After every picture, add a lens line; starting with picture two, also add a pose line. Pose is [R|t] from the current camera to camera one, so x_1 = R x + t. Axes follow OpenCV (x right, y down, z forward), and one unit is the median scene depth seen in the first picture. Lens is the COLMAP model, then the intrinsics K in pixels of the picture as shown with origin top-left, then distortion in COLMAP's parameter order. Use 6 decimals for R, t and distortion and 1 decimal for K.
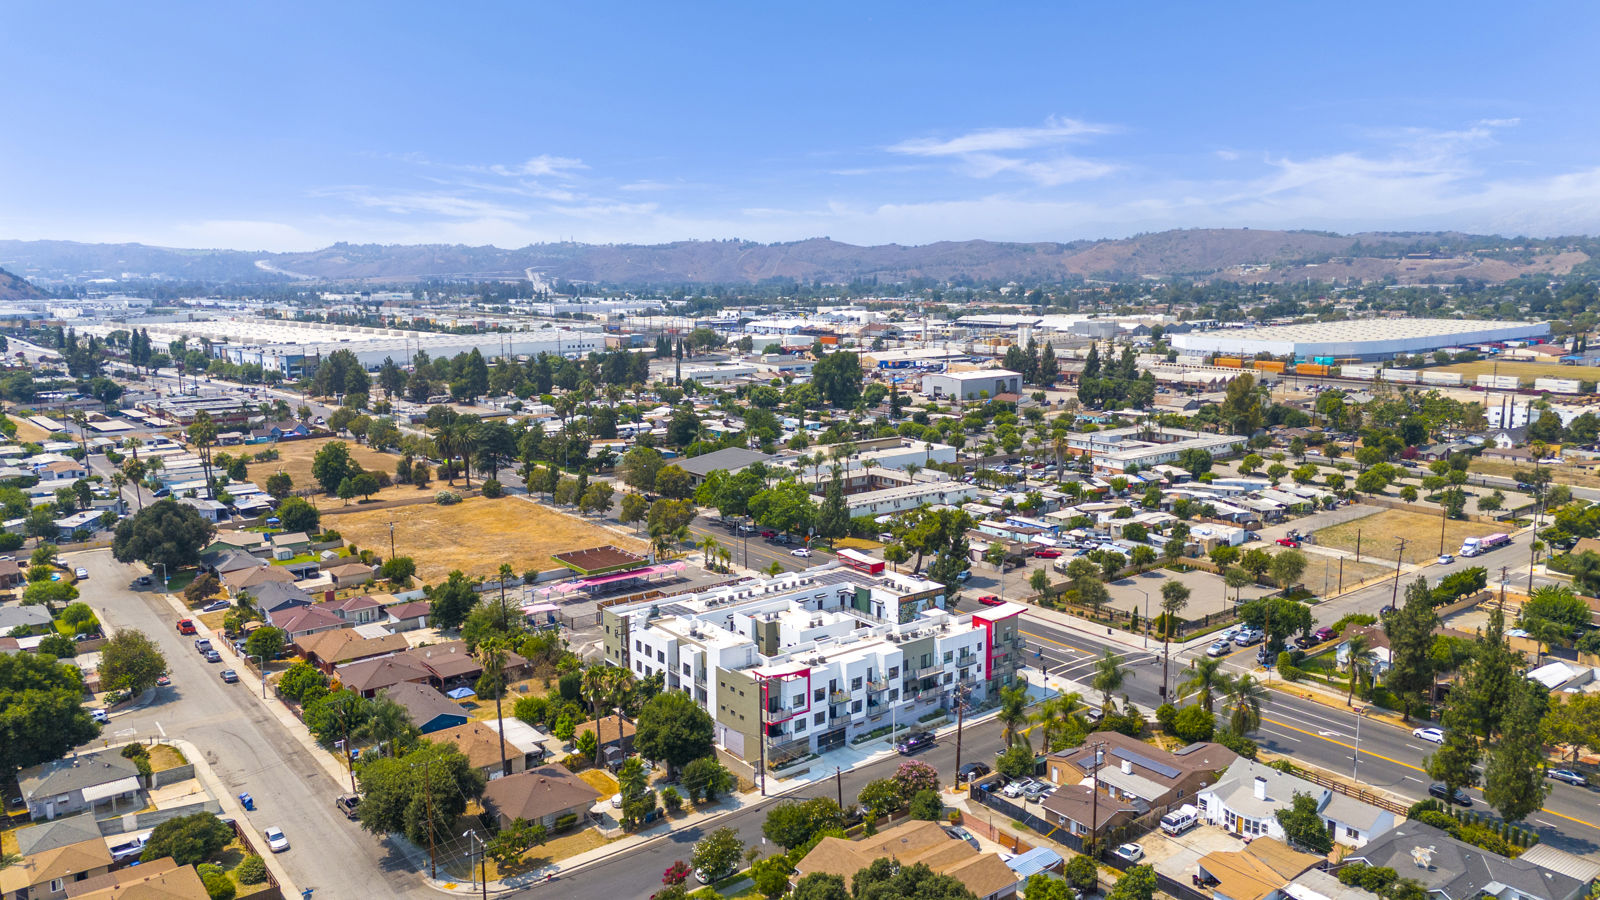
lens RADIAL K [[1173.4, 0, 816.7], [0, 1173.4, 451.6], [0, 0, 1]] dist [0.088959, -0.087216]
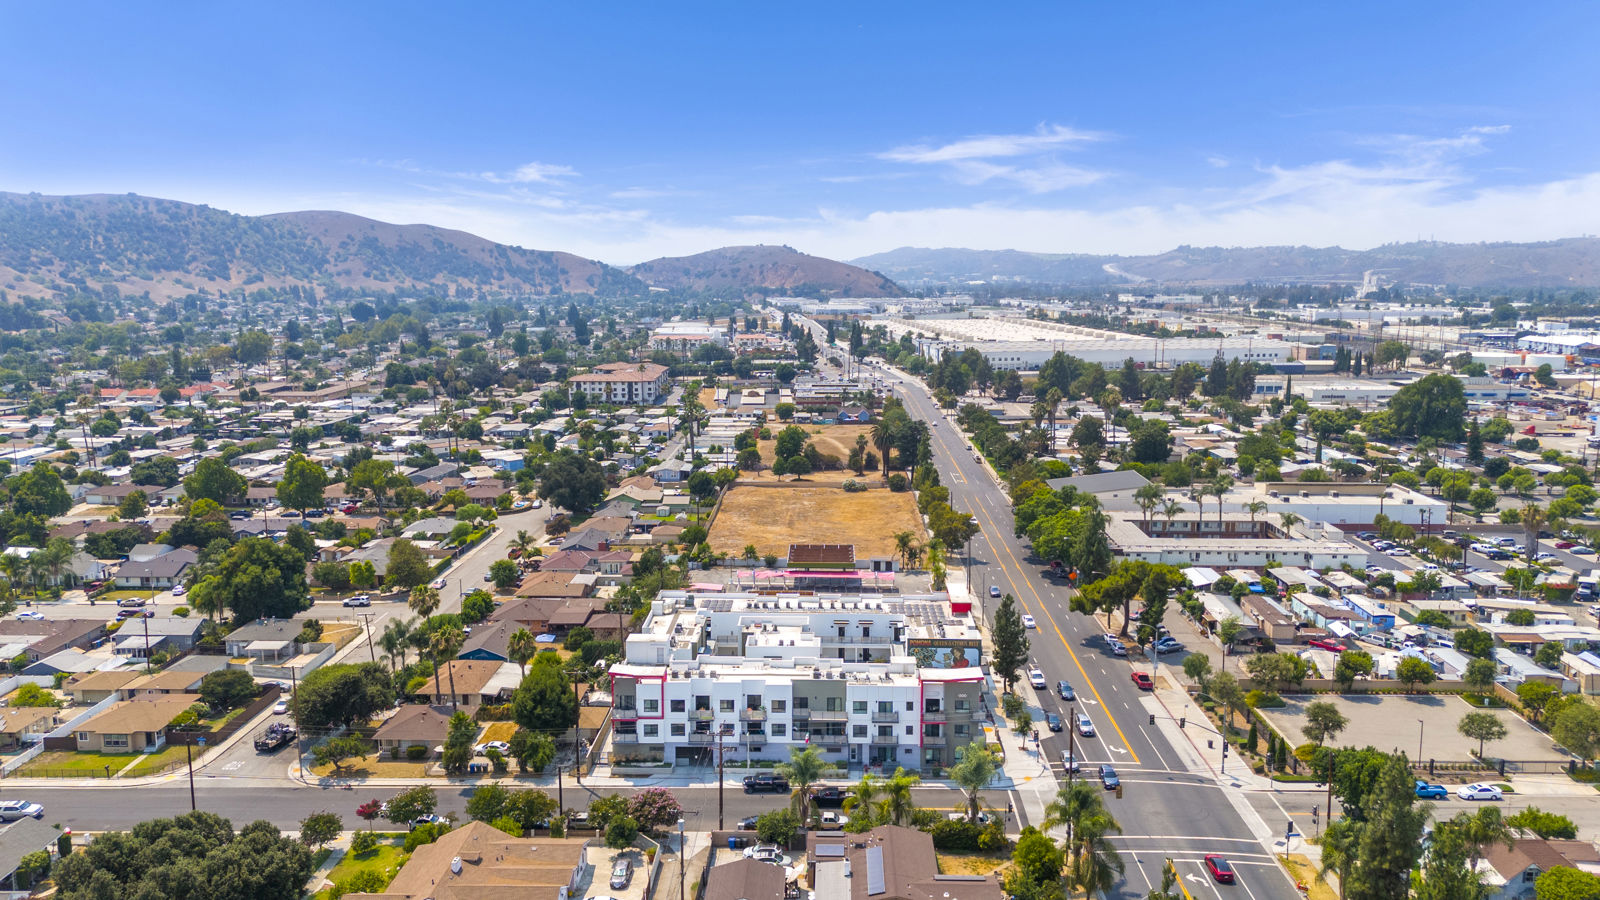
lens RADIAL K [[1173.4, 0, 816.7], [0, 1173.4, 451.6], [0, 0, 1]] dist [0.088959, -0.087216]
pose [[0.770702, 0.103816, -0.628681, 0.457841], [-0.105012, 0.993841, 0.035381, -0.036042], [0.628482, 0.038751, 0.776858, 0.190372]]
